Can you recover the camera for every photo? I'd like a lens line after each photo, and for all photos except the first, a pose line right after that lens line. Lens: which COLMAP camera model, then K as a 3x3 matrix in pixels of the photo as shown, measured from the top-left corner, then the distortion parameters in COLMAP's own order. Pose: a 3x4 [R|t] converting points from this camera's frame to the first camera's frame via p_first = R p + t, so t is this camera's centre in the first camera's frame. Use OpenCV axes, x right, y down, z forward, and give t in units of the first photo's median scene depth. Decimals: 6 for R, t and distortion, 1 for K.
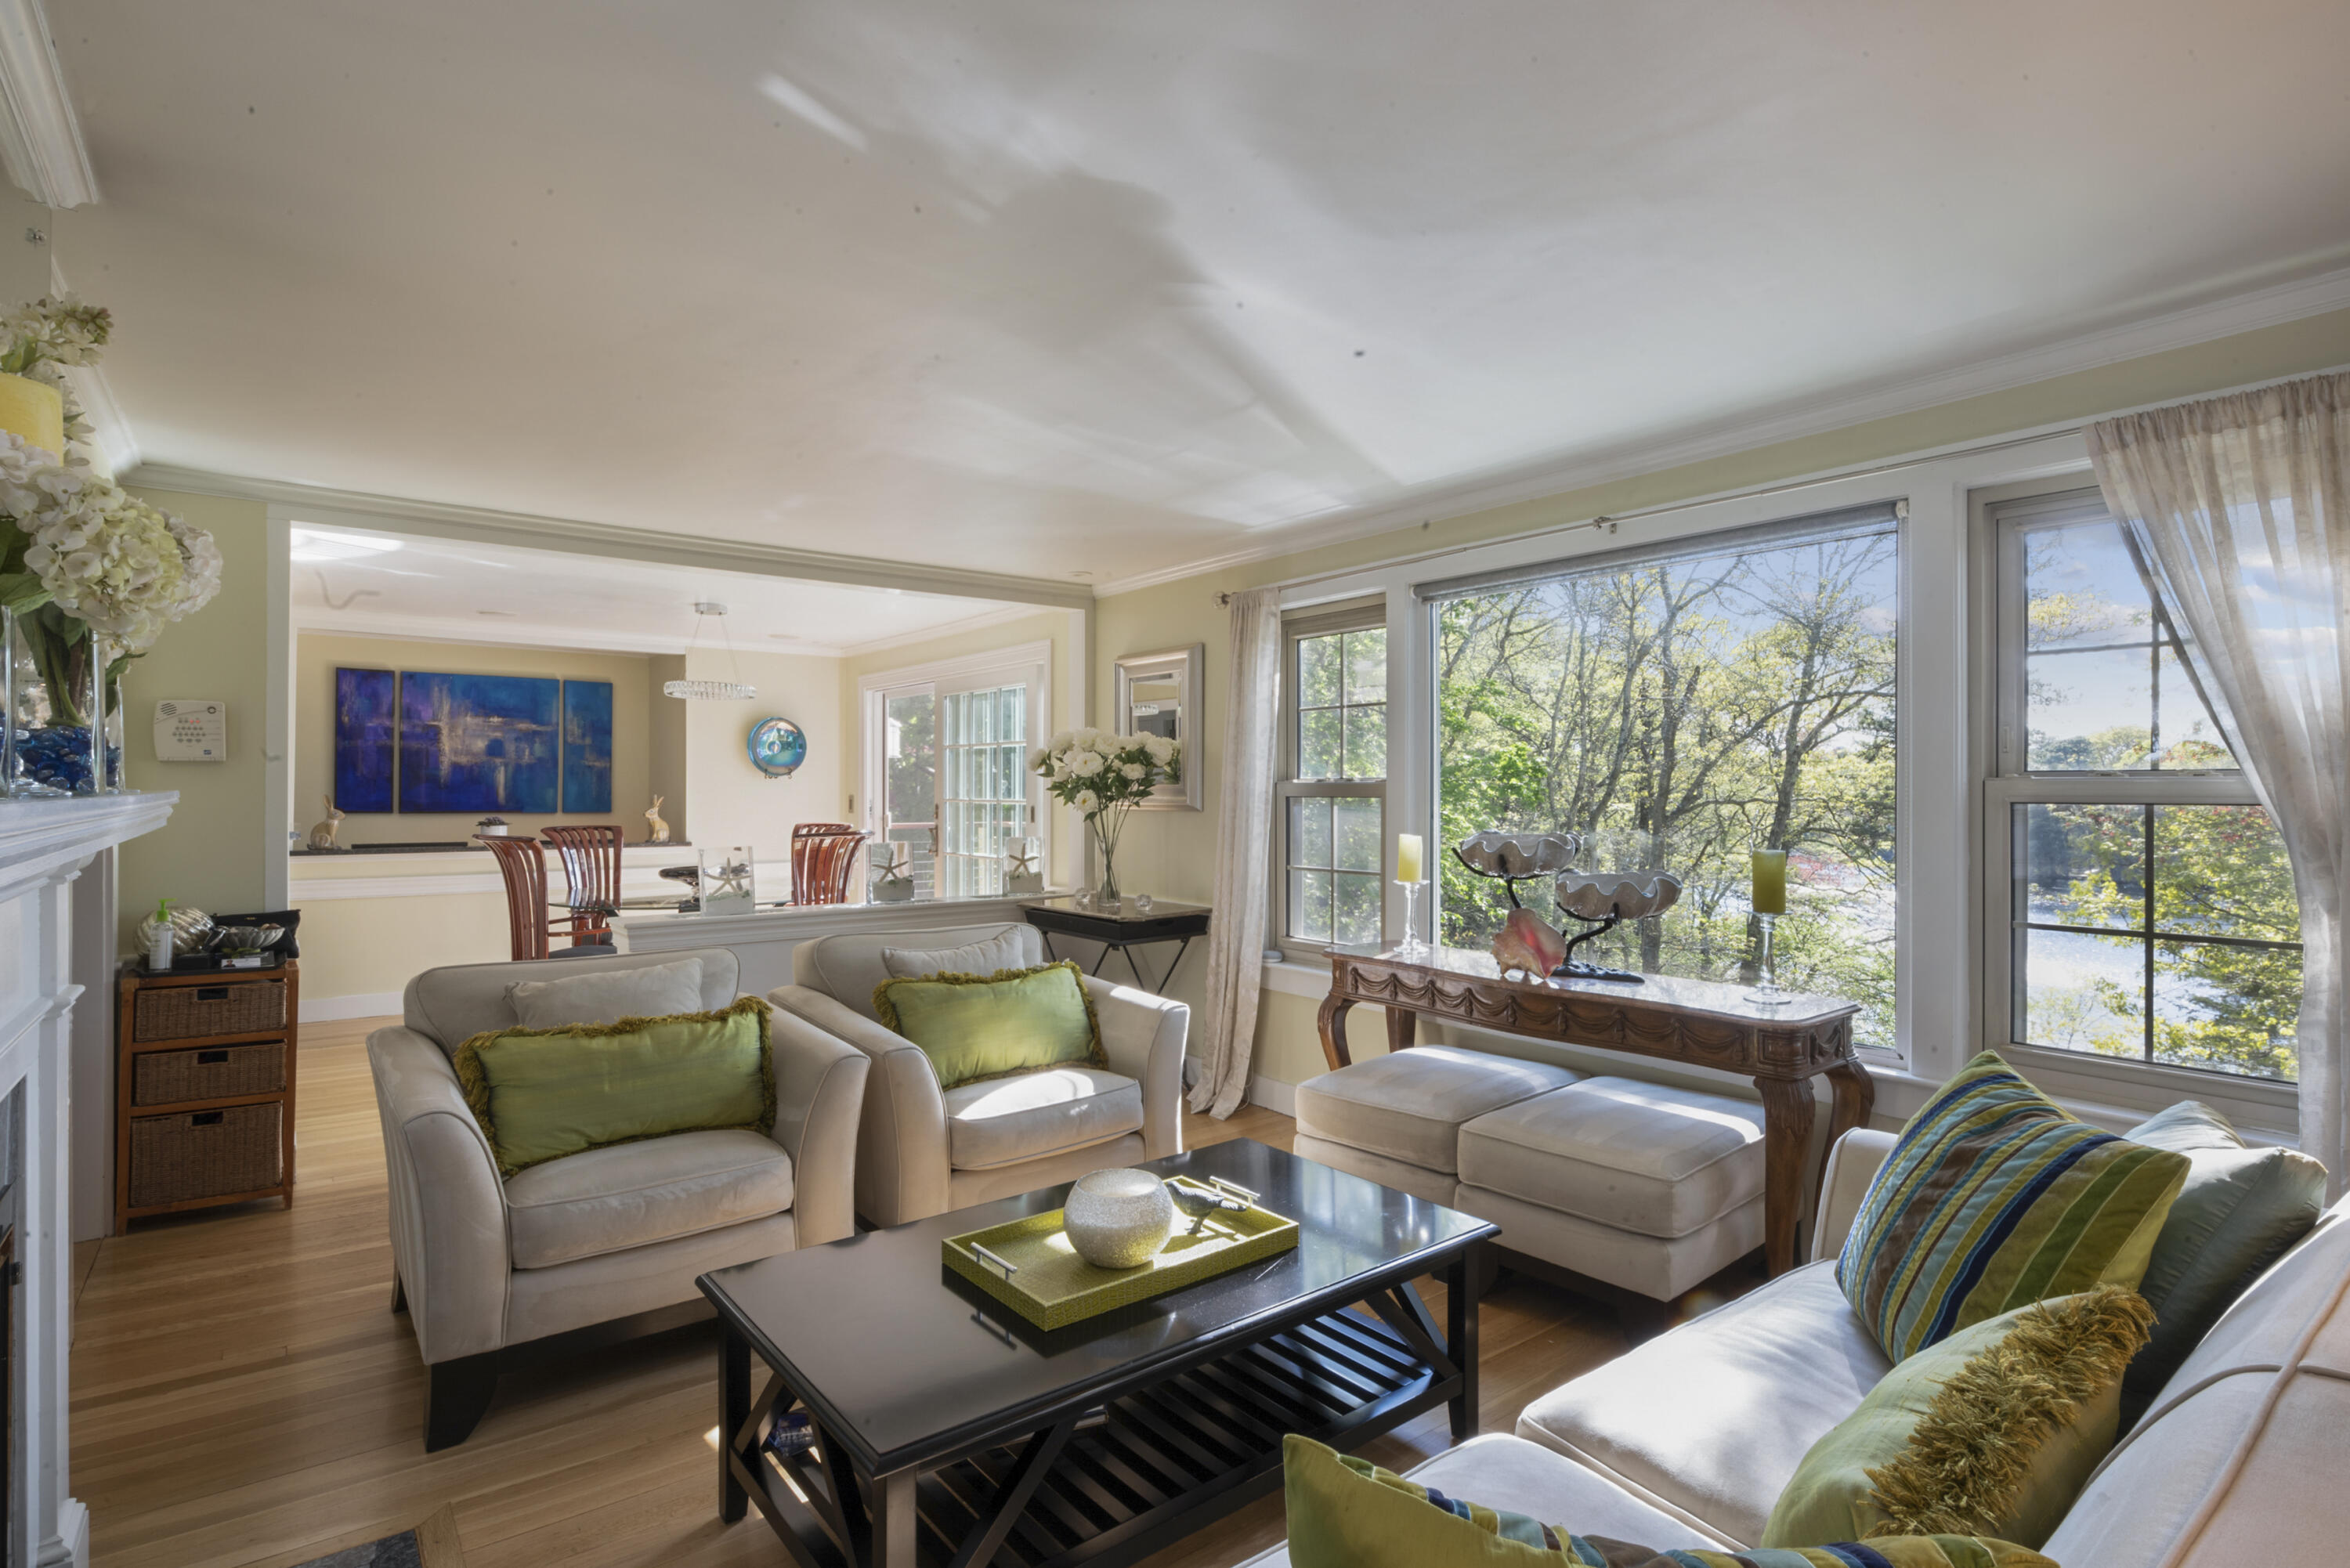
lens RADIAL K [[1173.0, 0, 1177.5], [0, 1173.0, 793.0], [0, 0, 1]] dist [0.004723, 0.000555]
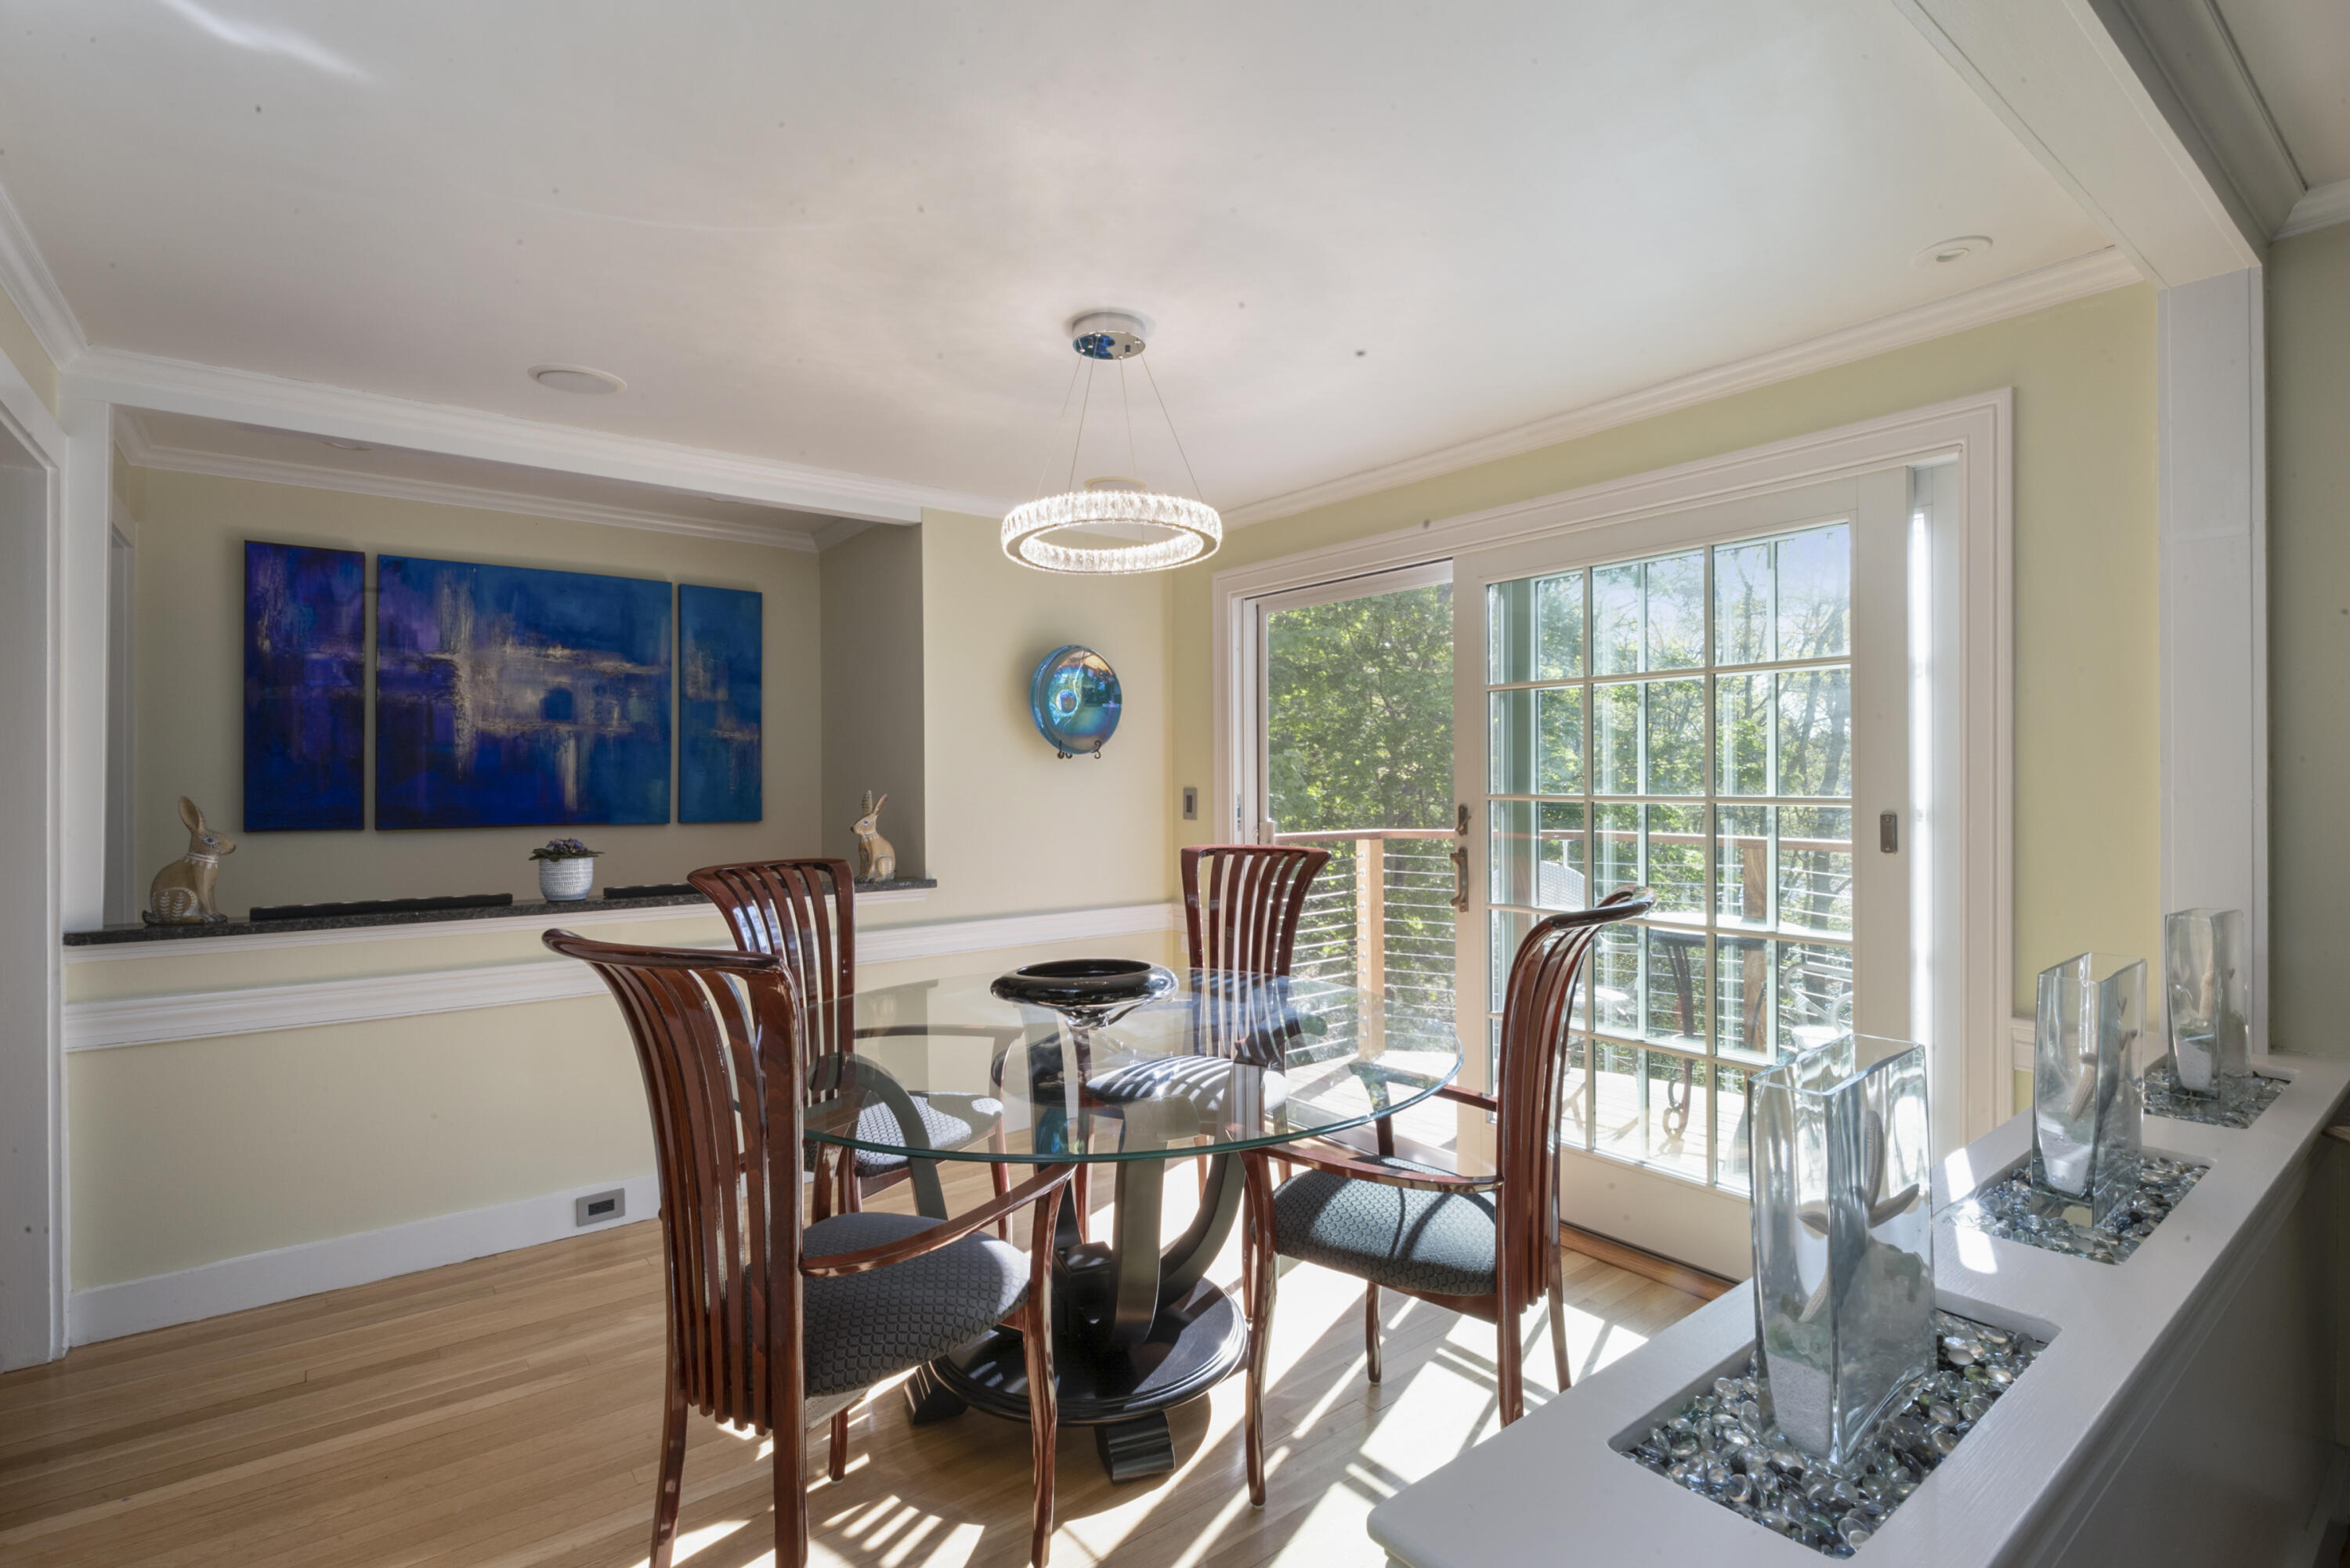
lens RADIAL K [[1133.3, 0, 1184.5], [0, 1133.3, 778.8], [0, 0, 1]] dist [0.002177, -0.000508]
pose [[0.999979, -0.006493, 0.000286, -0.297084], [0.006494, 0.999978, -0.001481, -0.002102], [-0.000276, 0.001483, 0.999999, 0.485428]]
